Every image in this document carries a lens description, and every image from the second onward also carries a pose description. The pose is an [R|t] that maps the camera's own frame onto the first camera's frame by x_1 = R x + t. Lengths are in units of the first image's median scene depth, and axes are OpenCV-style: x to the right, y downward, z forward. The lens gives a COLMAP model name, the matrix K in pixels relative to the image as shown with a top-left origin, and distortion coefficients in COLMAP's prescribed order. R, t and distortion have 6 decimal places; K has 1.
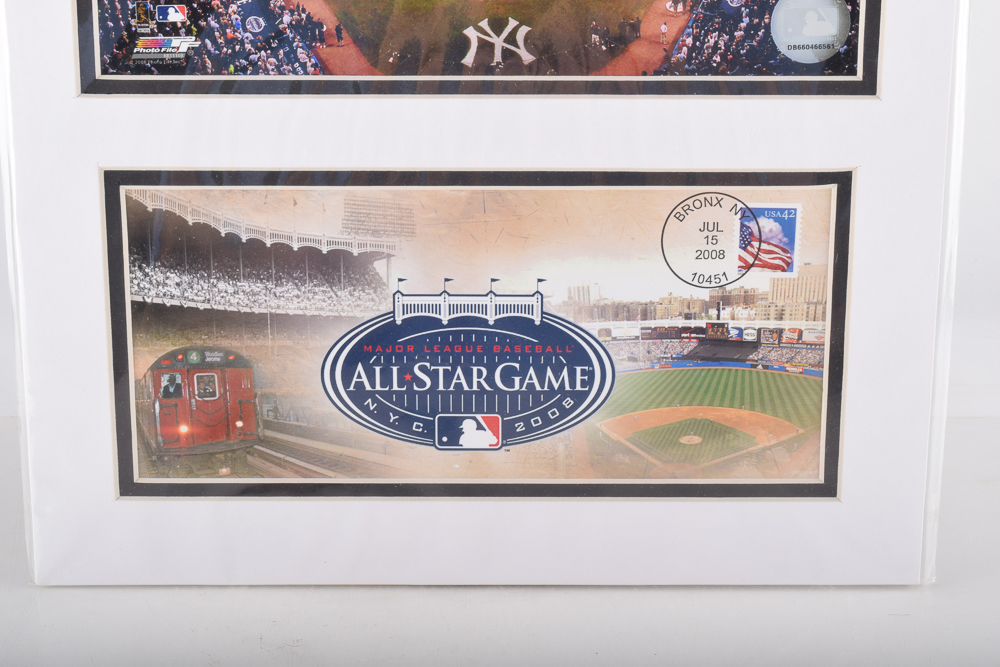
lens RADIAL K [[1629.7, 0, 498.3], [0, 1629.7, 332.3], [0, 0, 1]] dist [0.011135, 0.000000]
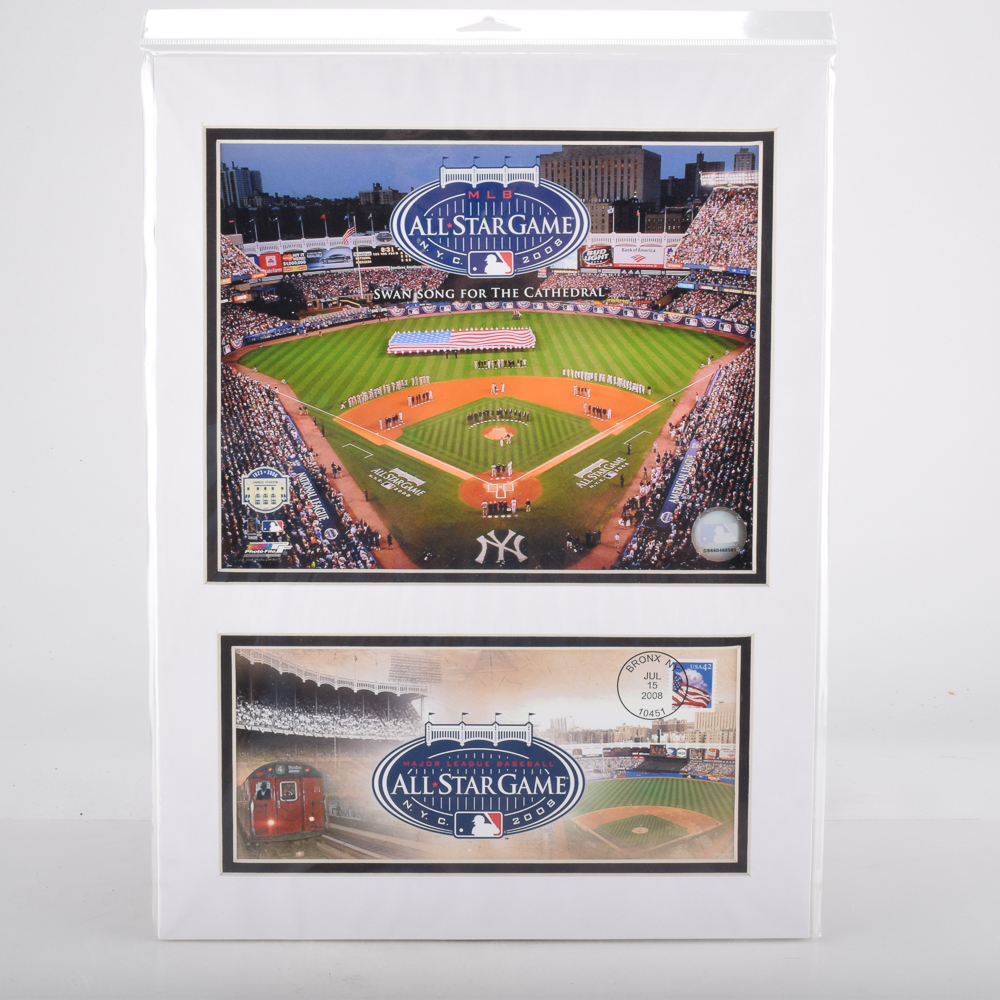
lens RADIAL K [[1955.2, 0, 502.9], [0, 1955.2, 503.3], [0, 0, 1]] dist [-0.062791, 0.000000]
pose [[0.999791, 0.002364, 0.020297, -0.032300], [0.000402, 0.990814, -0.135229, 0.015365], [-0.020431, 0.135209, 0.990606, -0.676428]]
